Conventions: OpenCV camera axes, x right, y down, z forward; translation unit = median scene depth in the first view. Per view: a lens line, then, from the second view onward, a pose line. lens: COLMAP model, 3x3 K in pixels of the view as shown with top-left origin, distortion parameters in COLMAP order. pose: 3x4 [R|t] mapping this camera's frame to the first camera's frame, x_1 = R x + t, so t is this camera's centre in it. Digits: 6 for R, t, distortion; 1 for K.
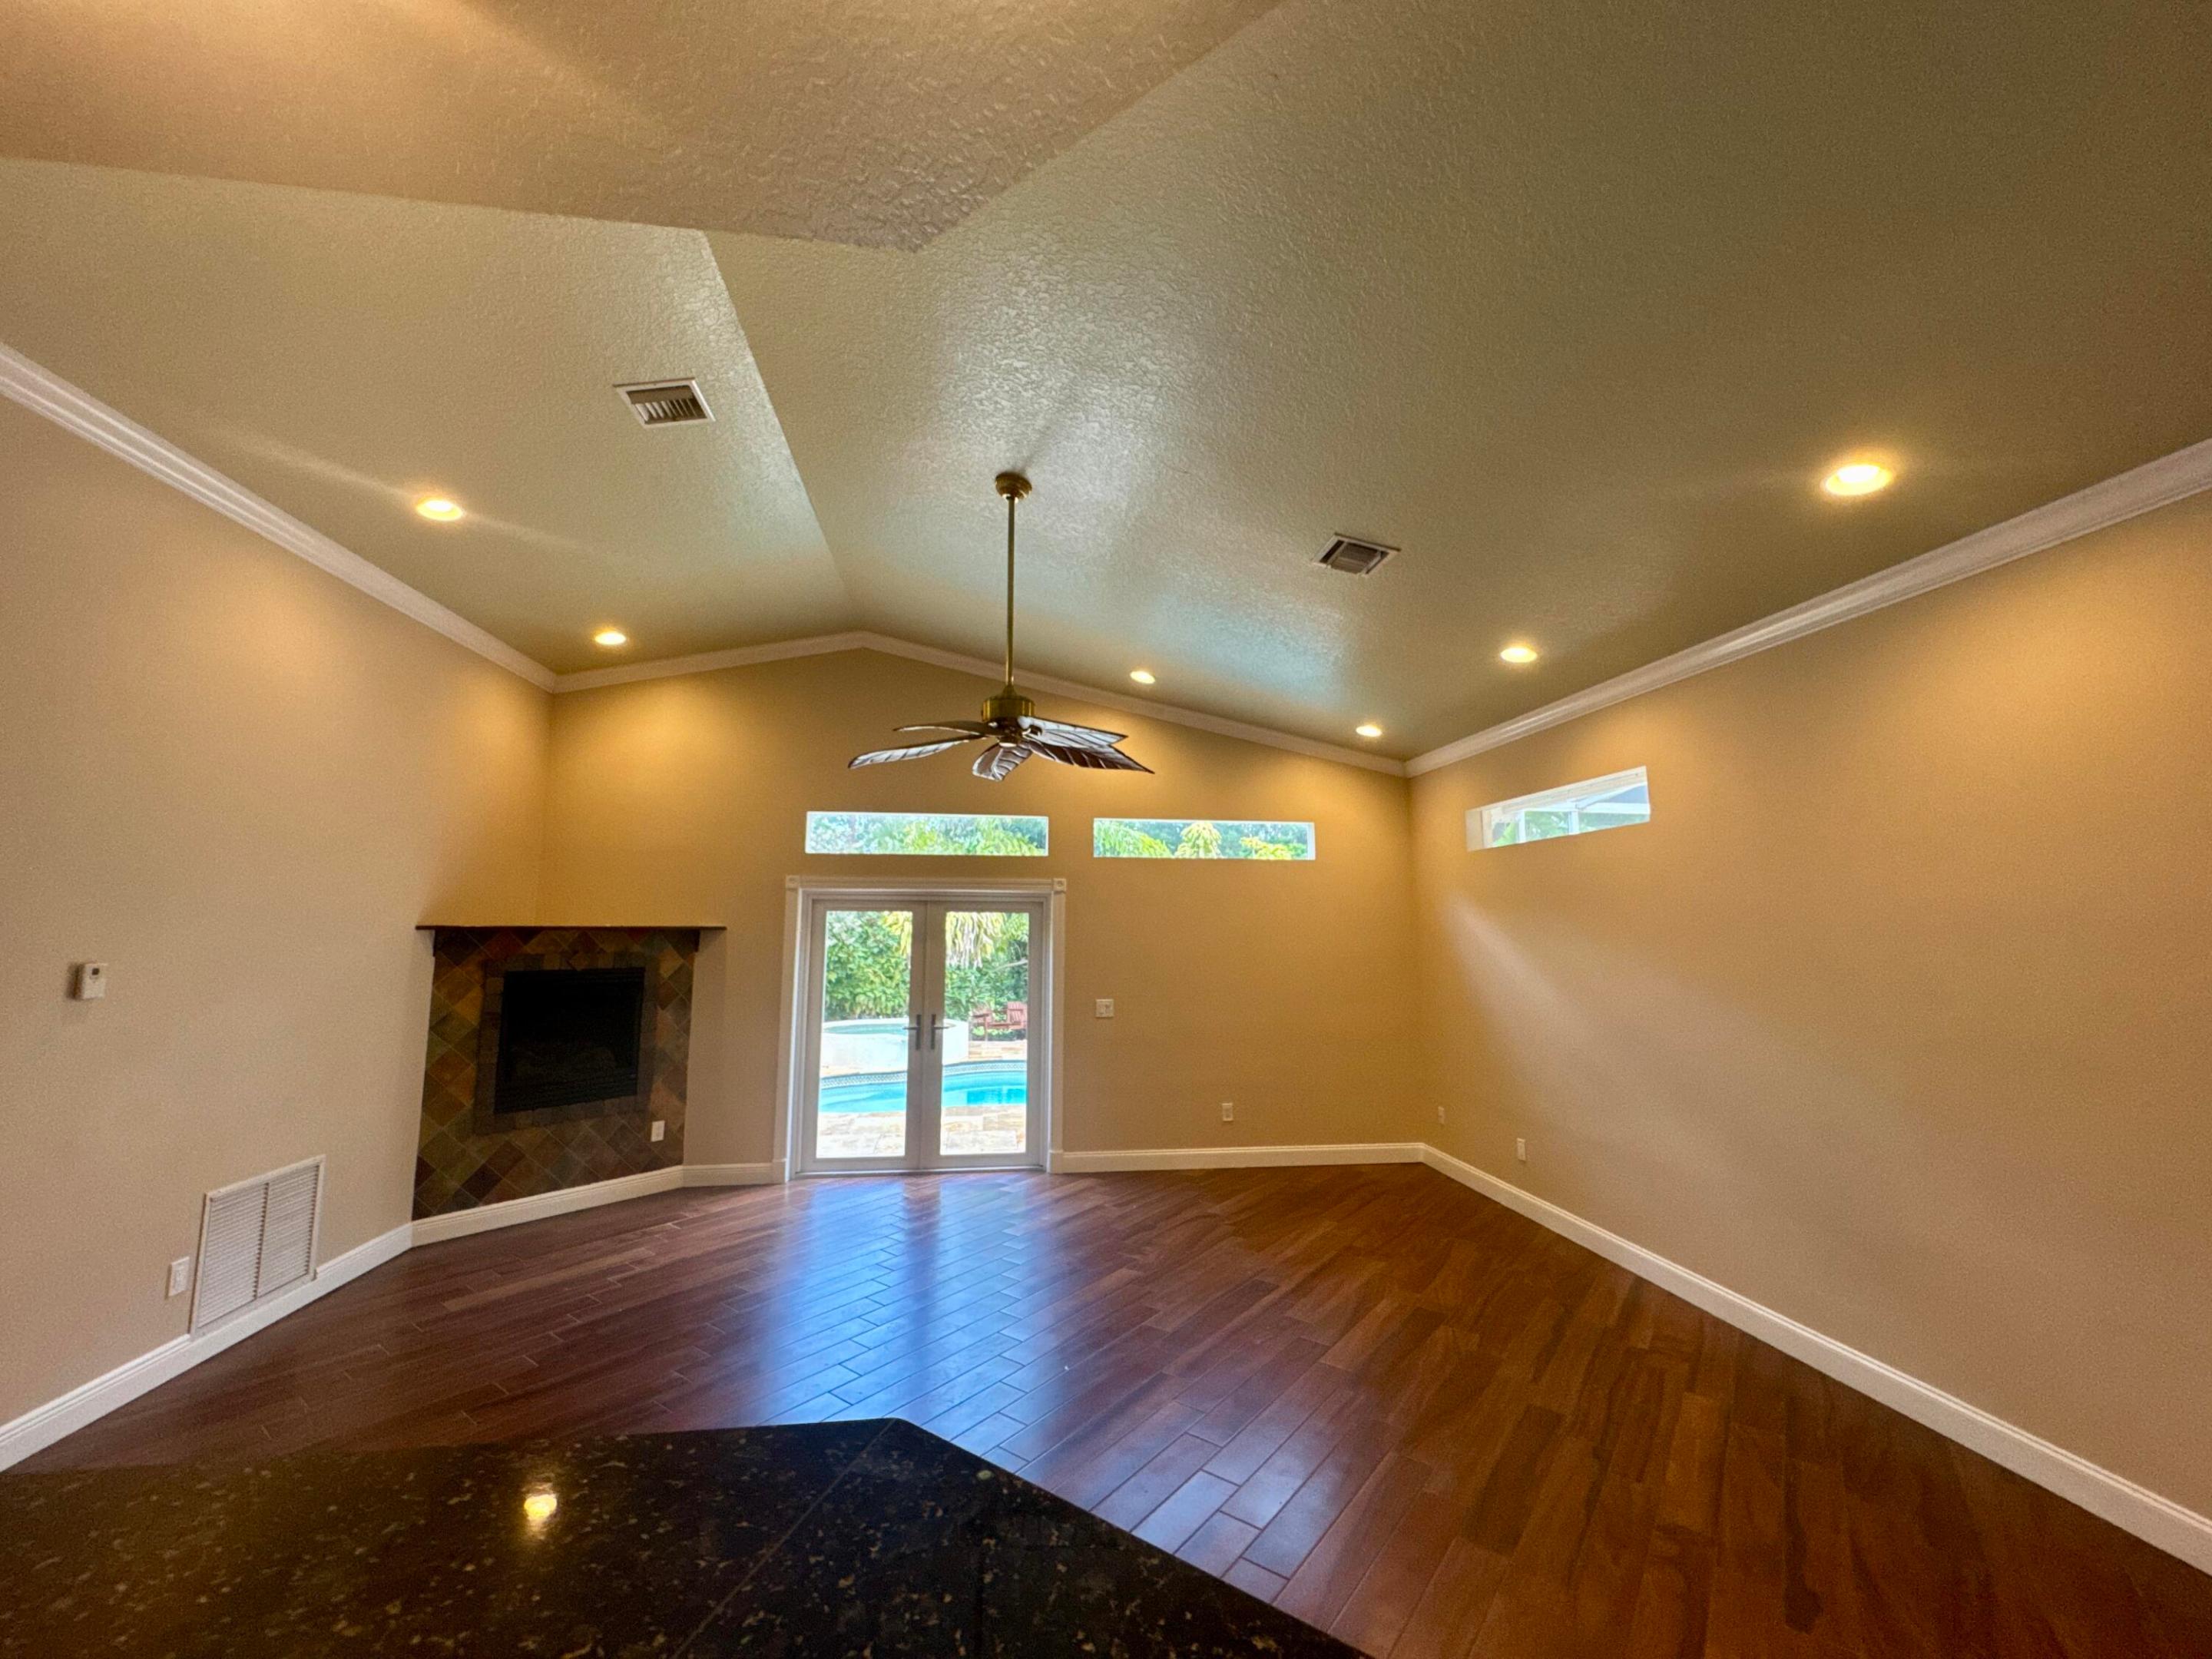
lens RADIAL K [[889.7, 0, 1105.7], [0, 889.7, 823.5], [0, 0, 1]] dist [-0.001382, -0.000177]
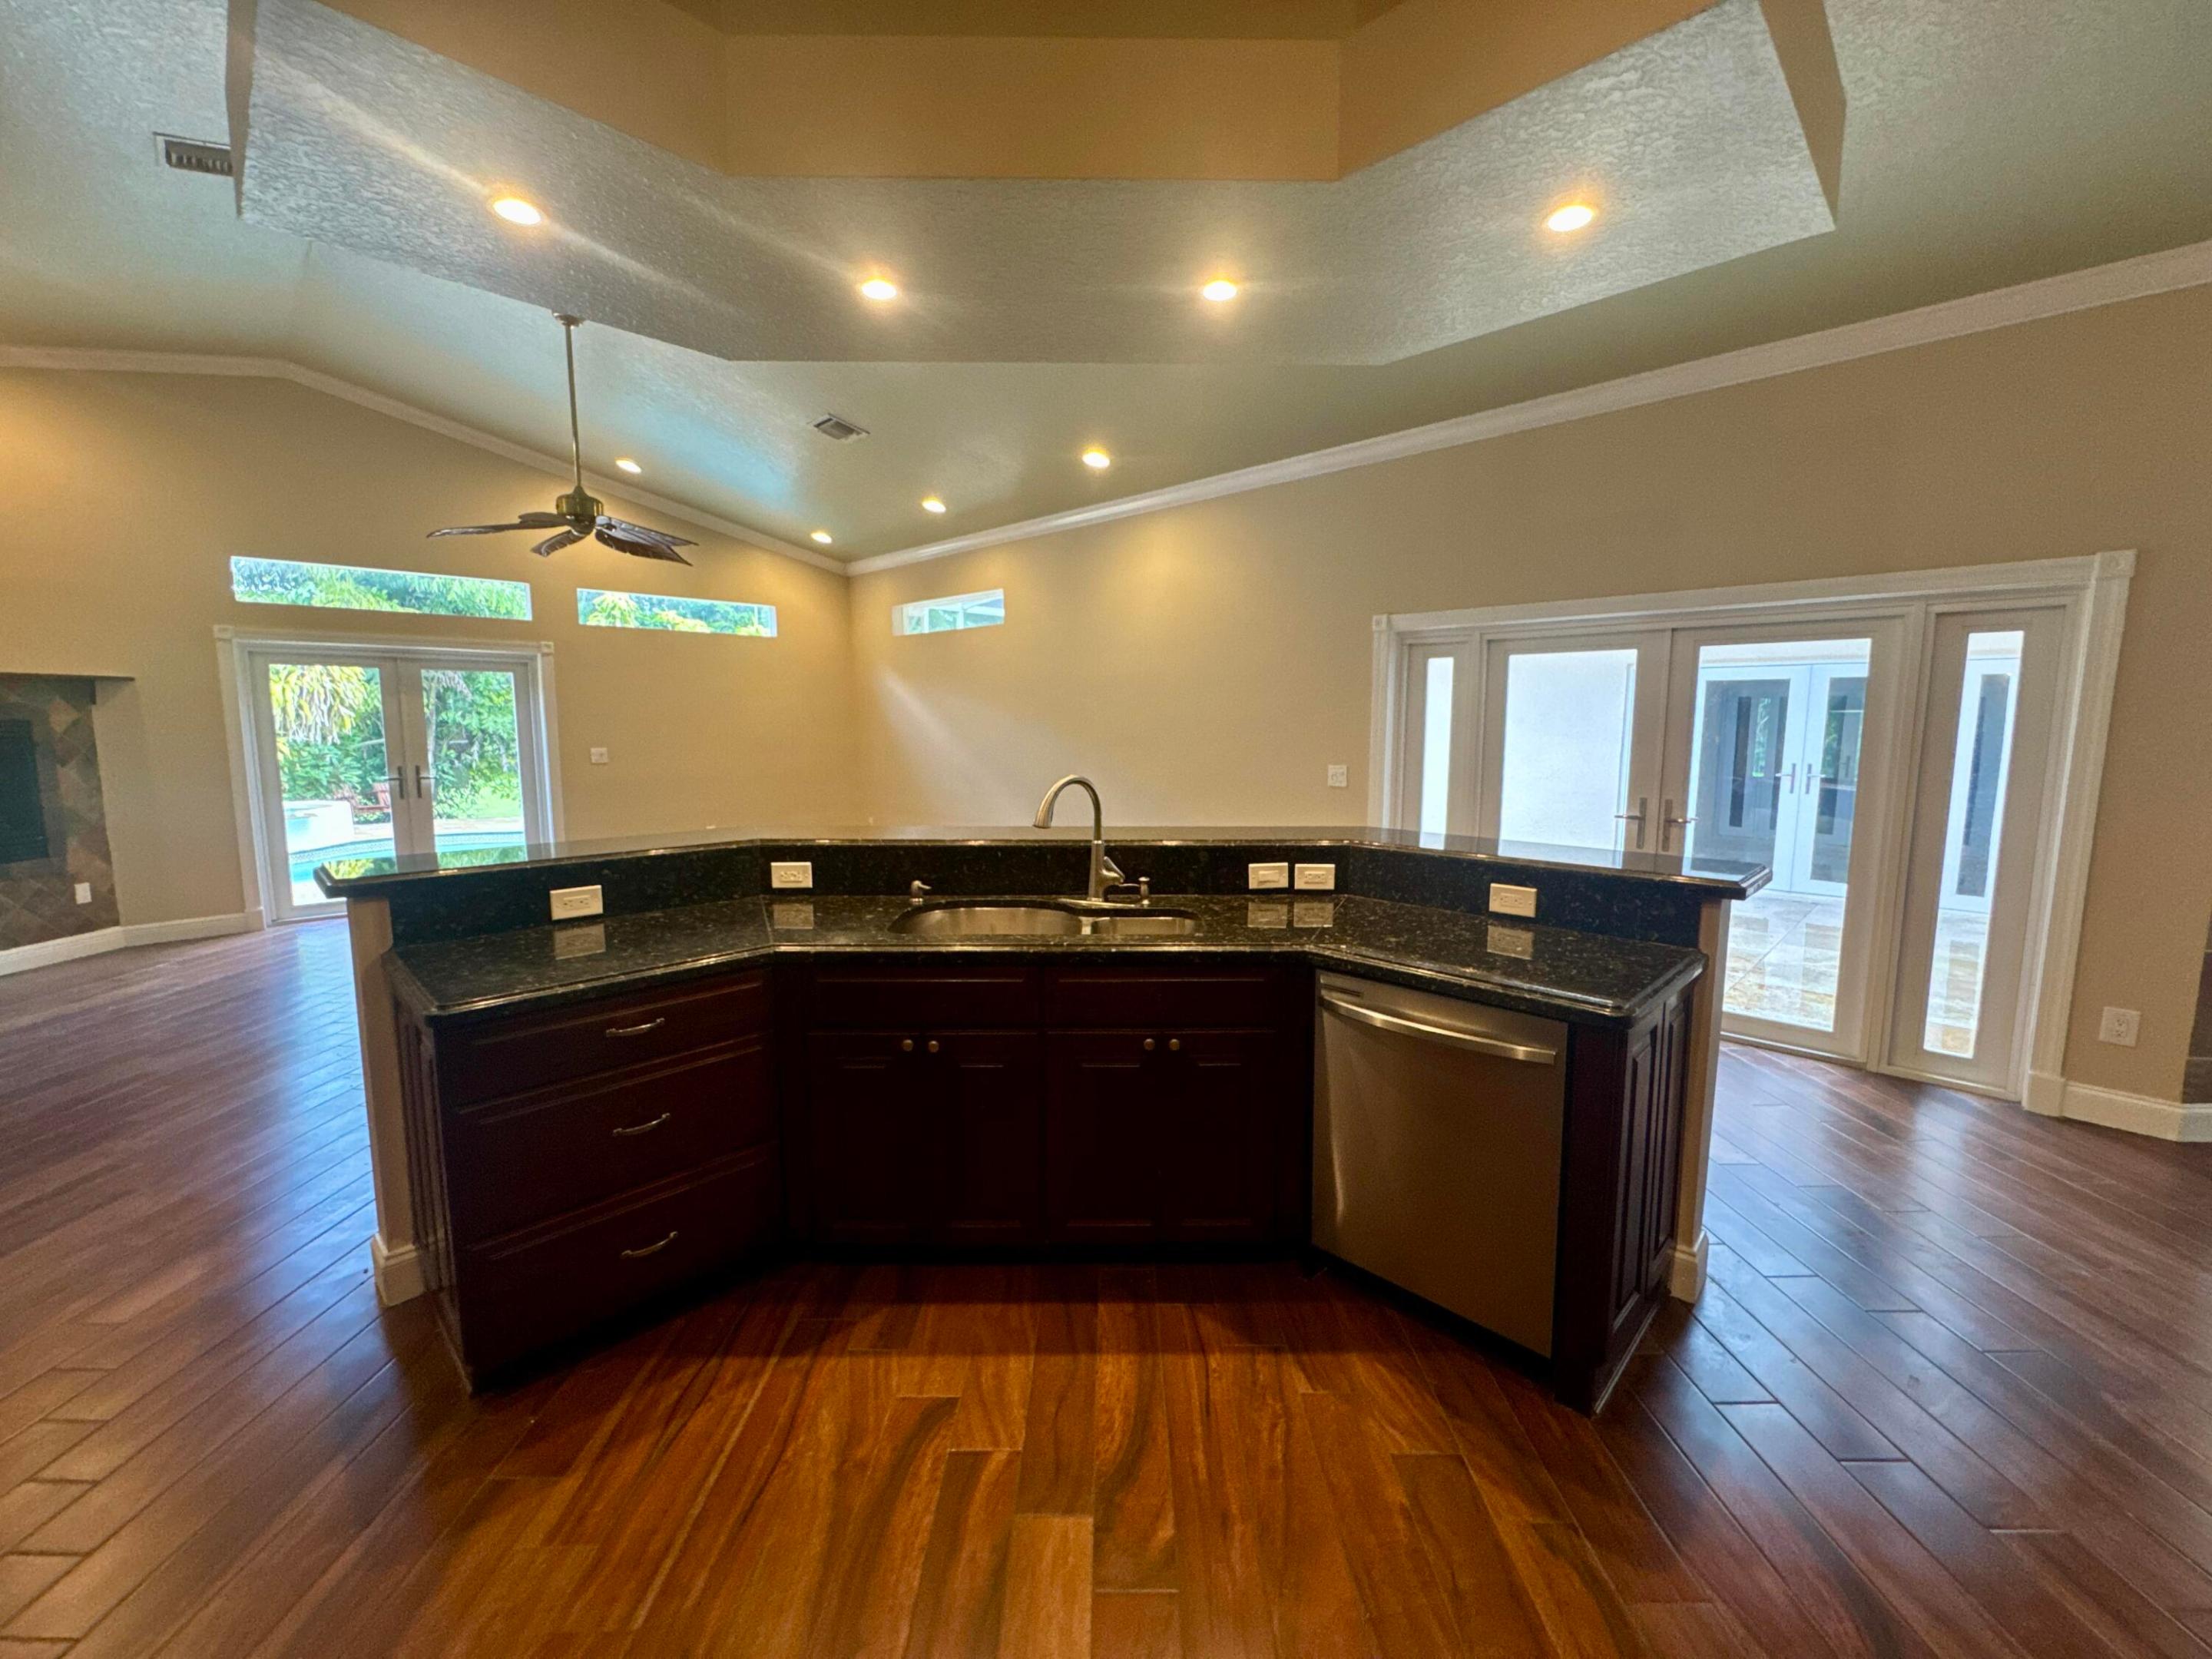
lens RADIAL K [[889.7, 0, 1105.7], [0, 889.7, 823.5], [0, 0, 1]] dist [-0.001382, -0.000177]
pose [[0.791824, -0.074683, 0.606166, -0.195567], [-0.072534, 0.973972, 0.214749, -0.006865], [-0.606427, -0.214011, 0.765797, -0.338894]]
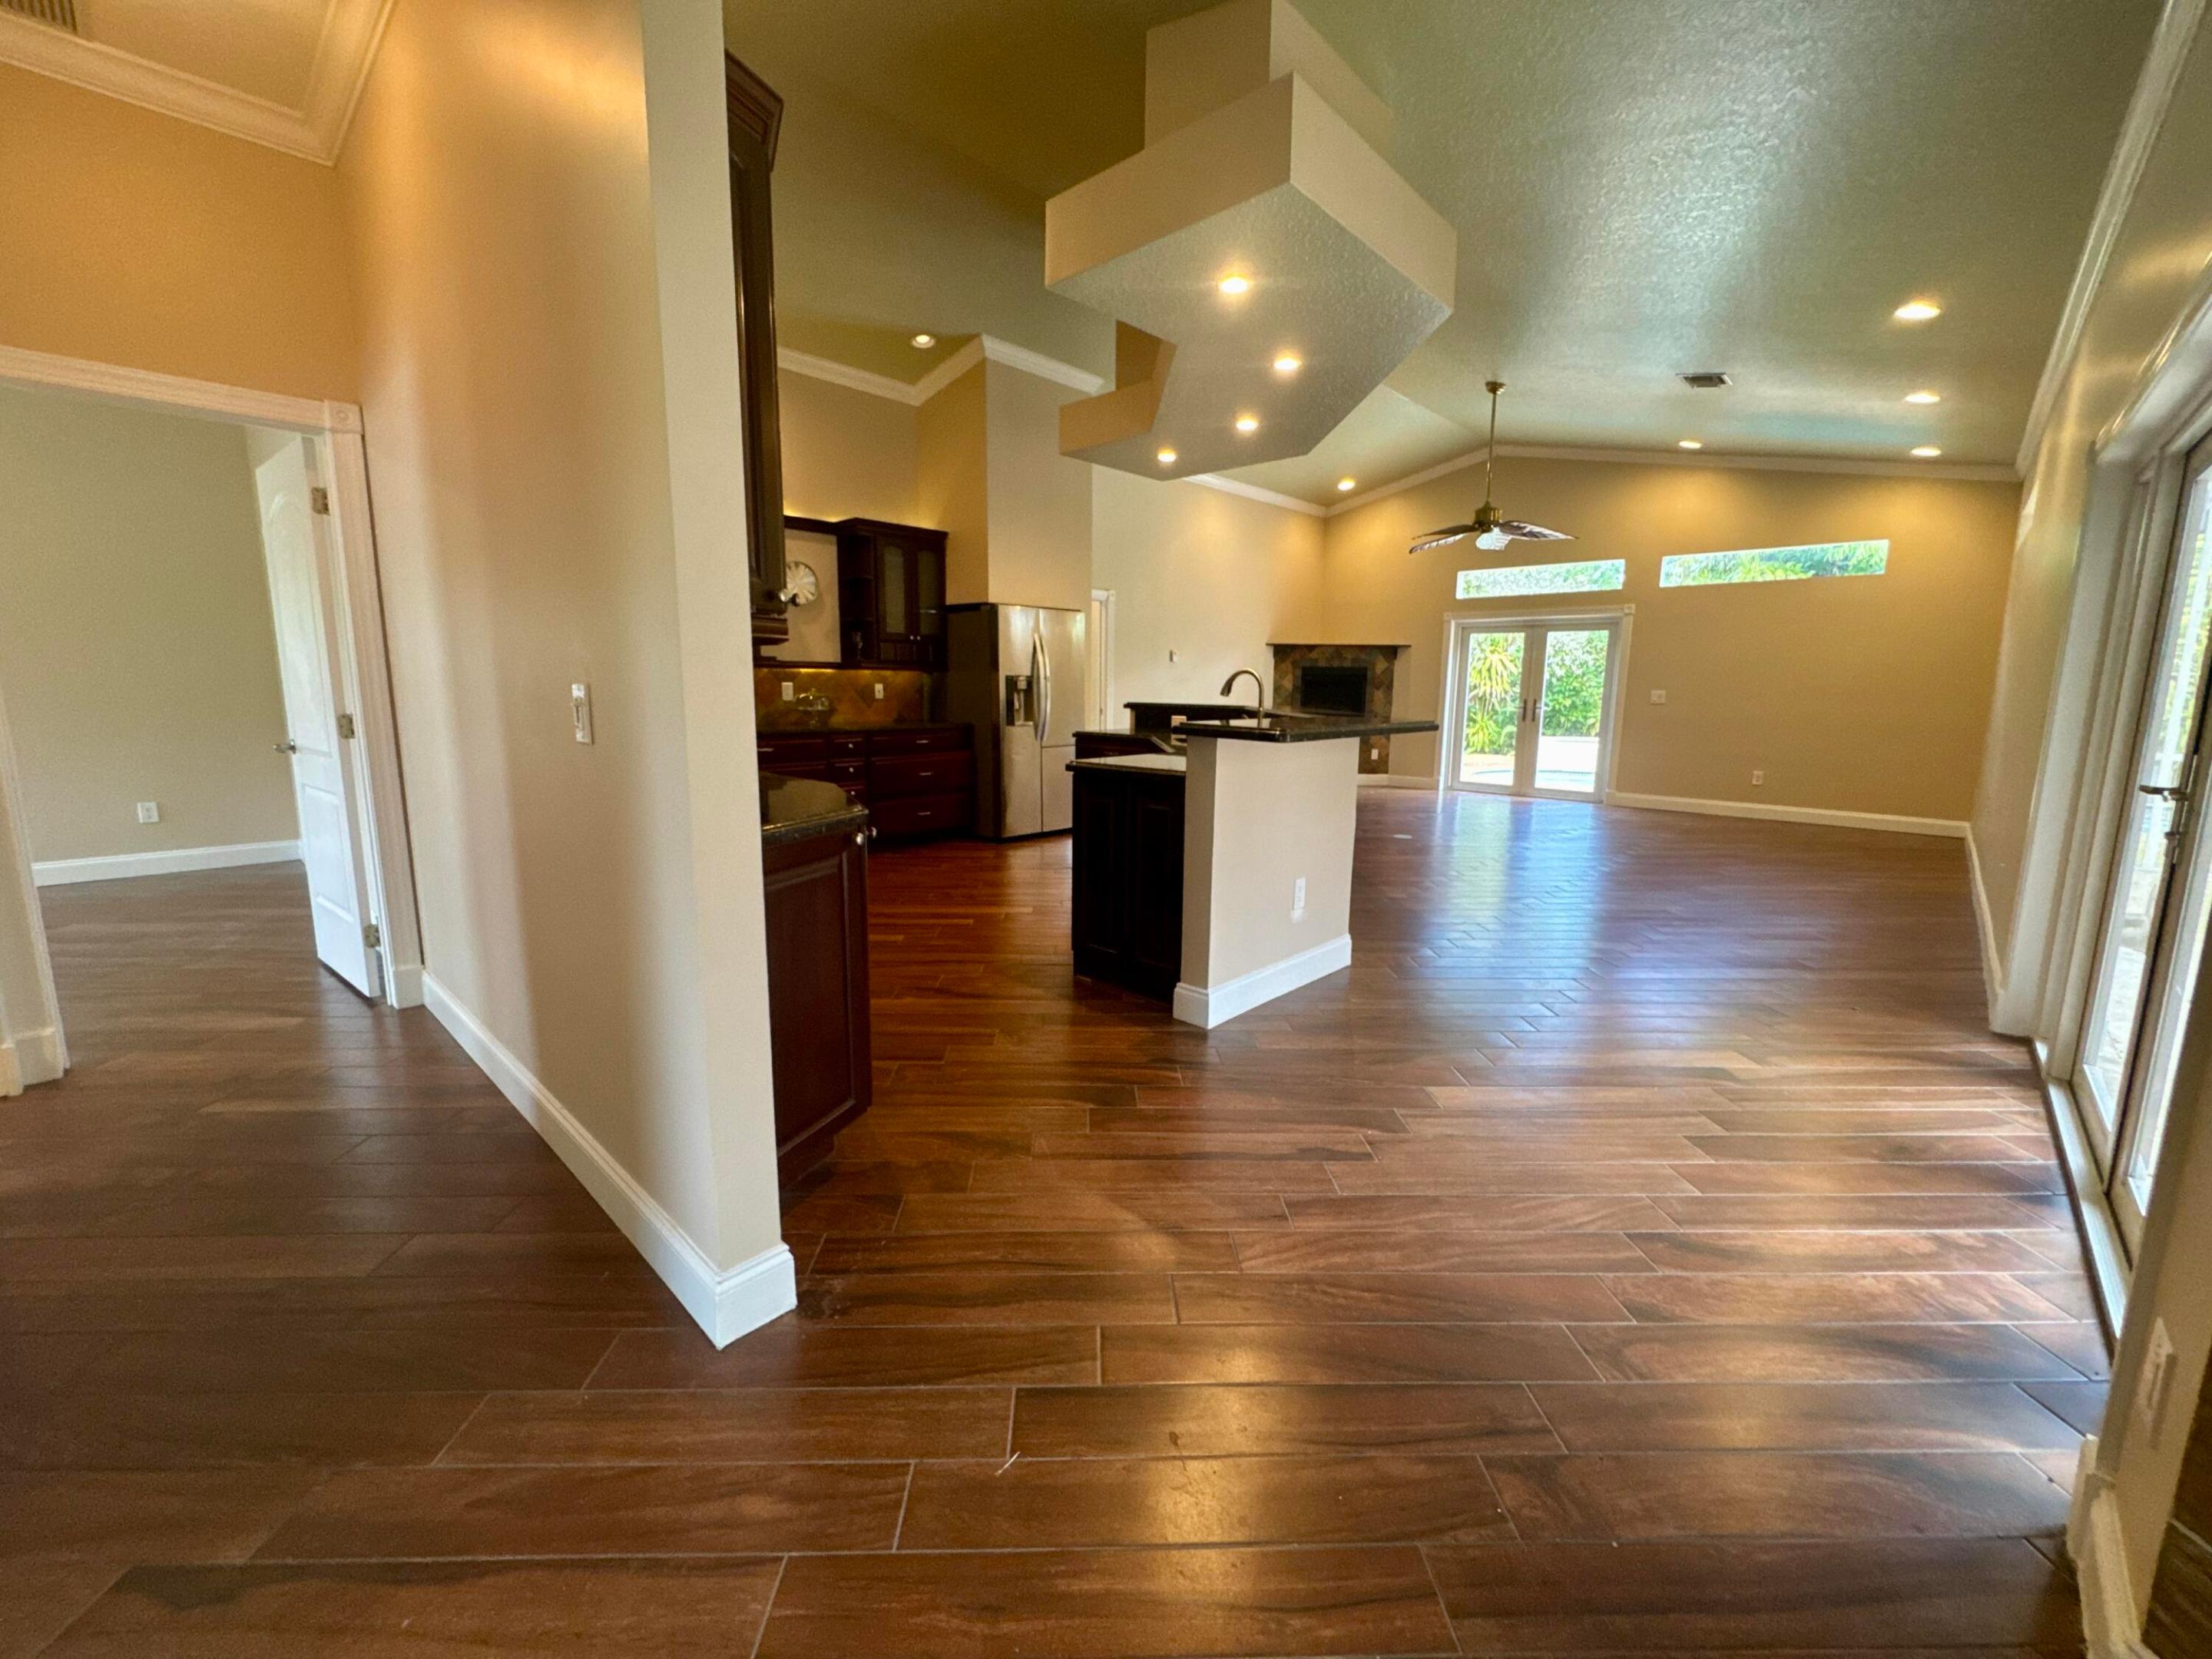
lens RADIAL K [[889.7, 0, 1105.7], [0, 889.7, 823.5], [0, 0, 1]] dist [-0.001382, -0.000177]
pose [[0.633172, 0.124836, -0.763877, 0.558902], [0.084286, 0.969919, 0.228372, 0.007034], [0.769408, -0.208983, 0.603604, -0.574530]]
